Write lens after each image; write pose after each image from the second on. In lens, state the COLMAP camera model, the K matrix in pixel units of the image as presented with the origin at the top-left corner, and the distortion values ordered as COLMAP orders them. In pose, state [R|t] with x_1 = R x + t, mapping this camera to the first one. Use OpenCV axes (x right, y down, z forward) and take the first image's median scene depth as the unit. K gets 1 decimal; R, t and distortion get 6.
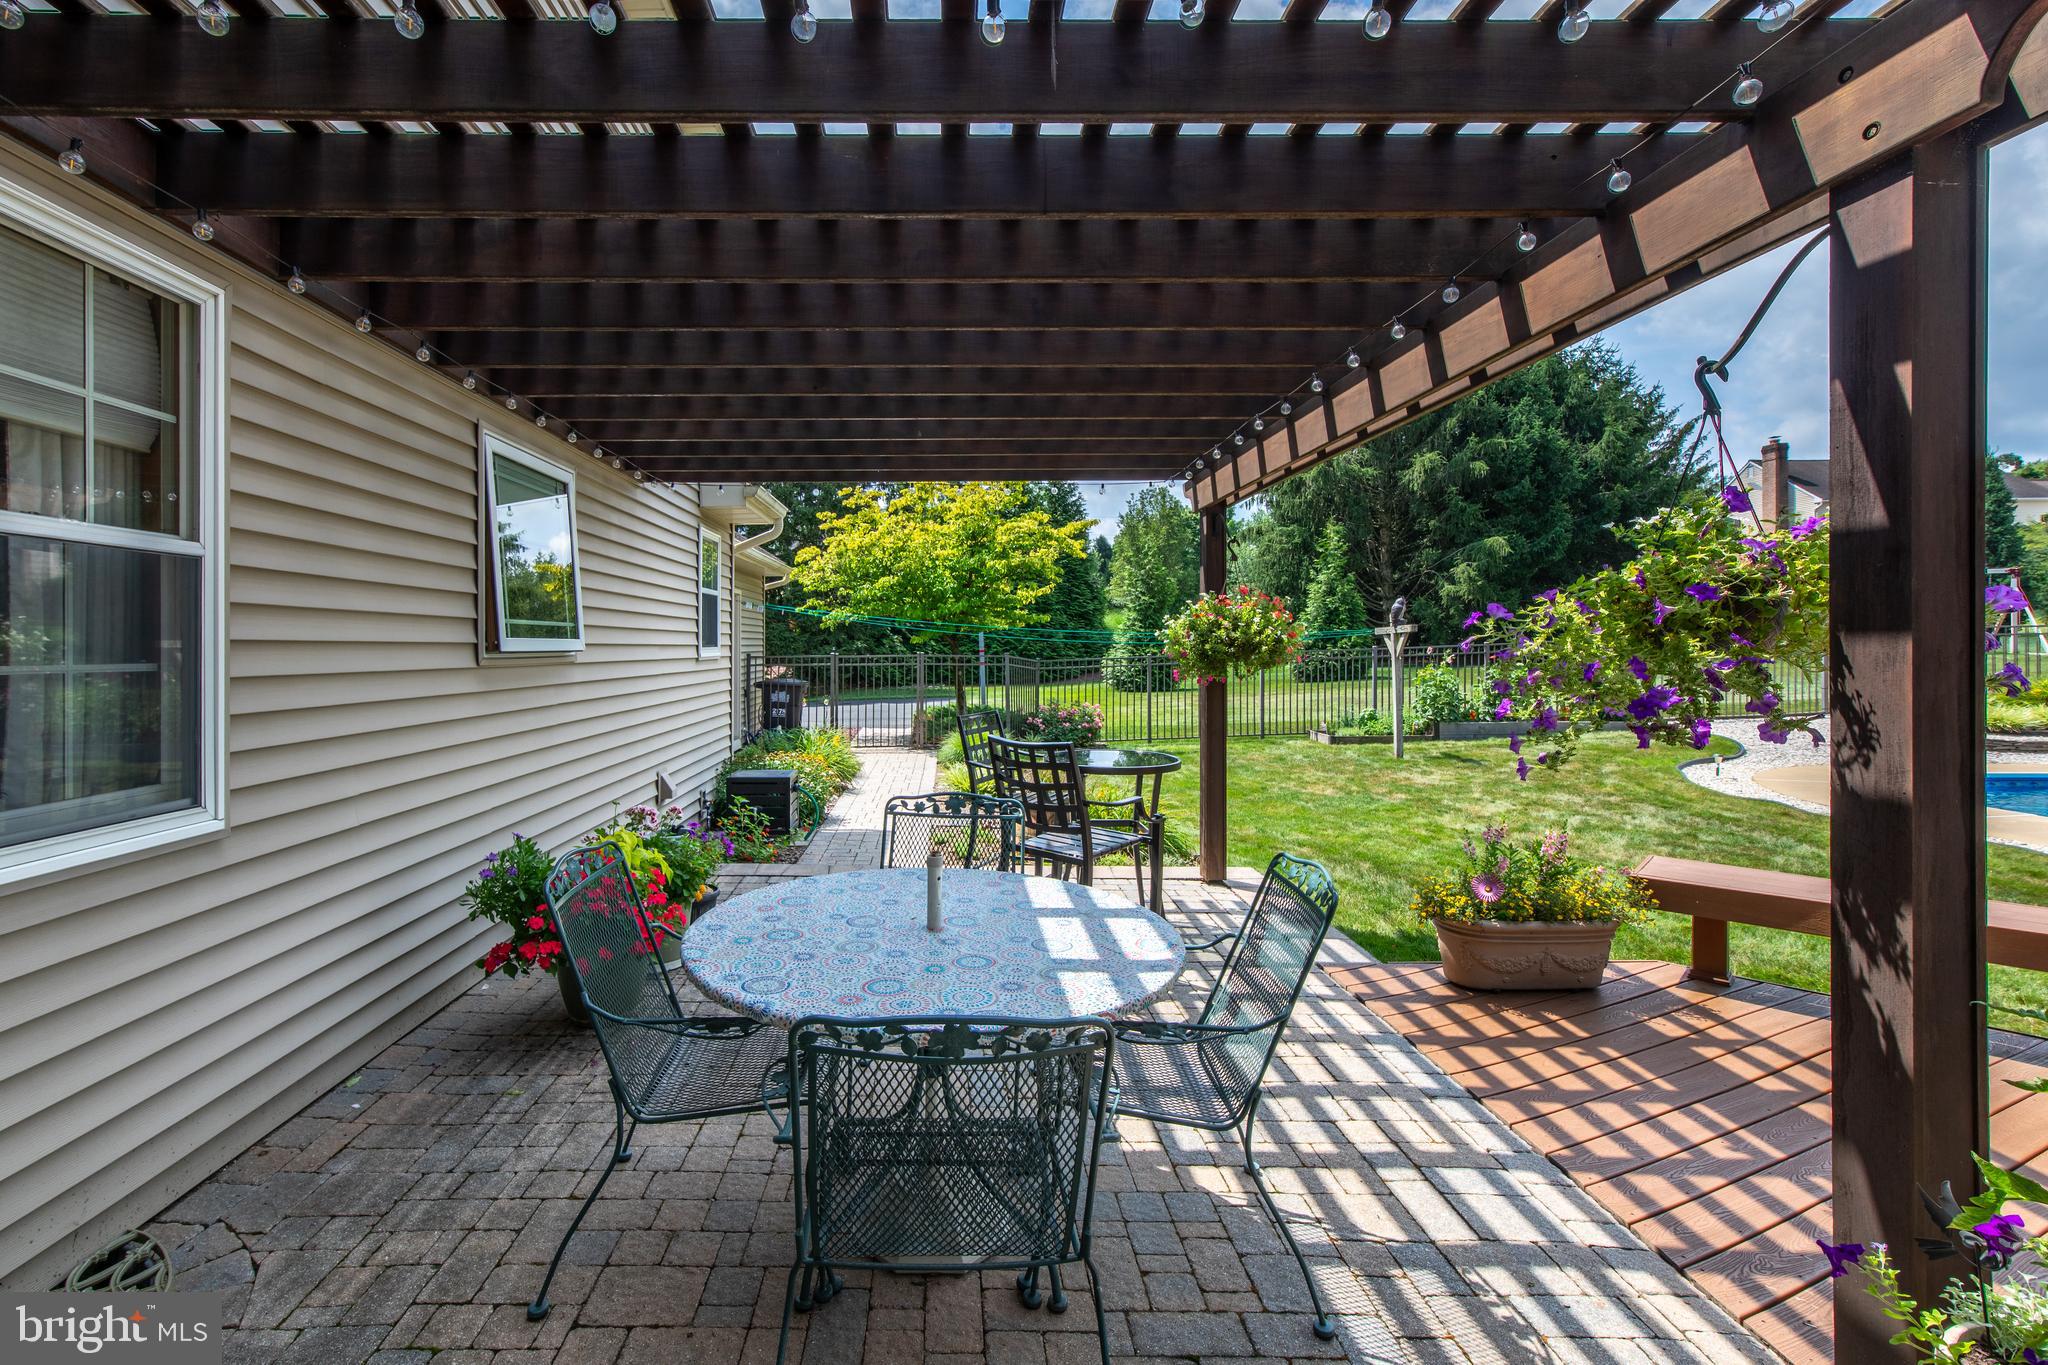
lens RADIAL K [[909.9, 0, 1019.8], [0, 909.9, 664.4], [0, 0, 1]] dist [0.000939, 0.000760]
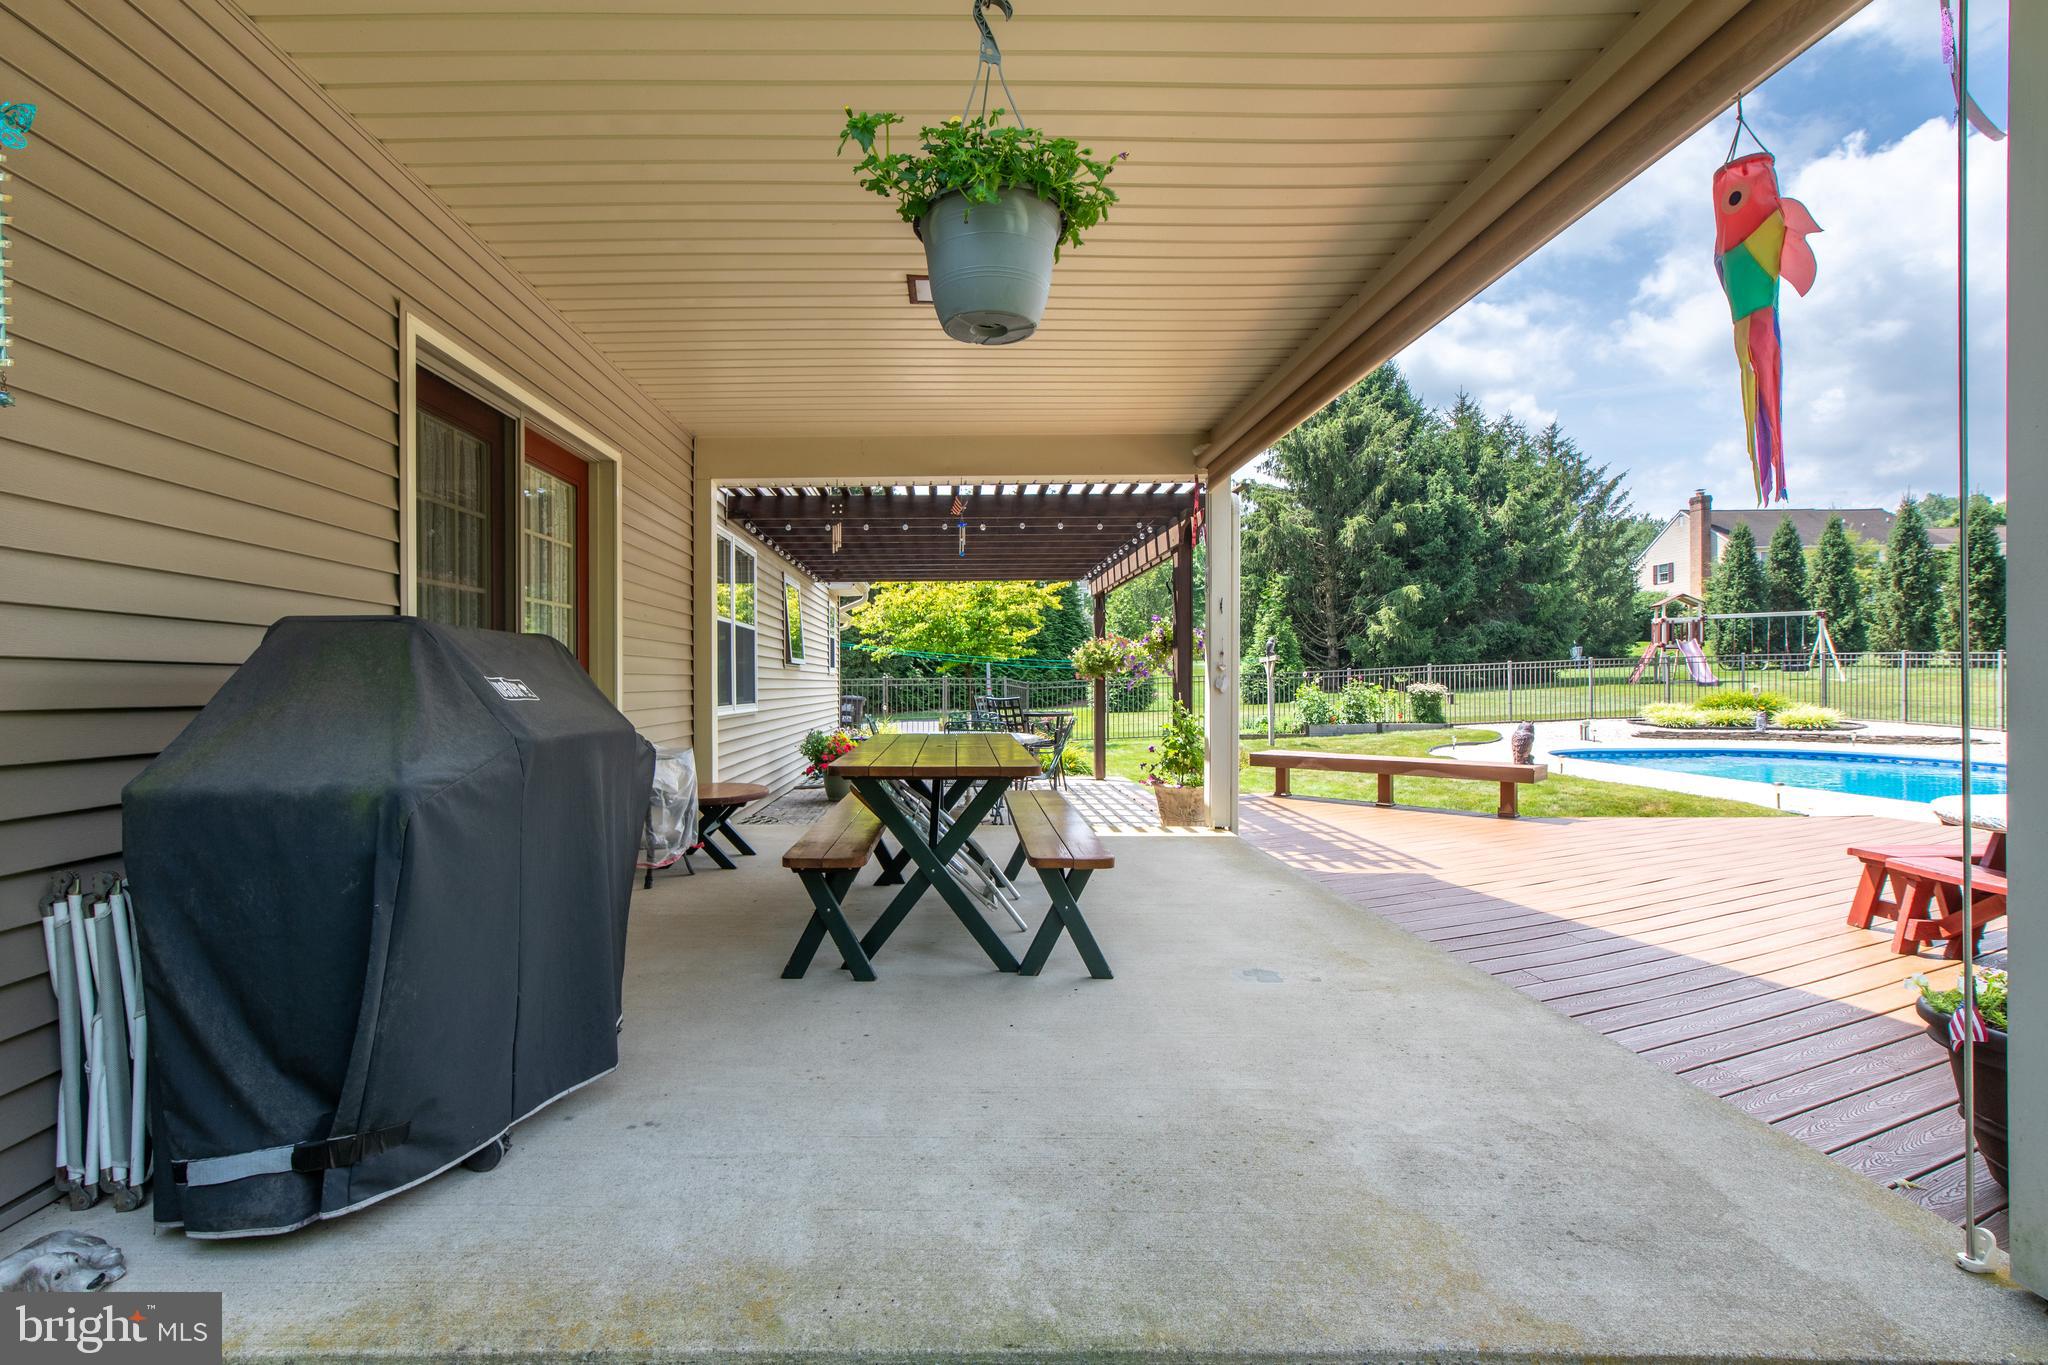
lens RADIAL K [[909.9, 0, 1022.5], [0, 909.9, 694.9], [0, 0, 1]] dist [0.000939, 0.000760]
pose [[0.999969, -0.003123, -0.007207, 0.011471], [0.003068, 0.999965, -0.007744, 0.013473], [0.007231, 0.007721, 0.999944, -0.211882]]
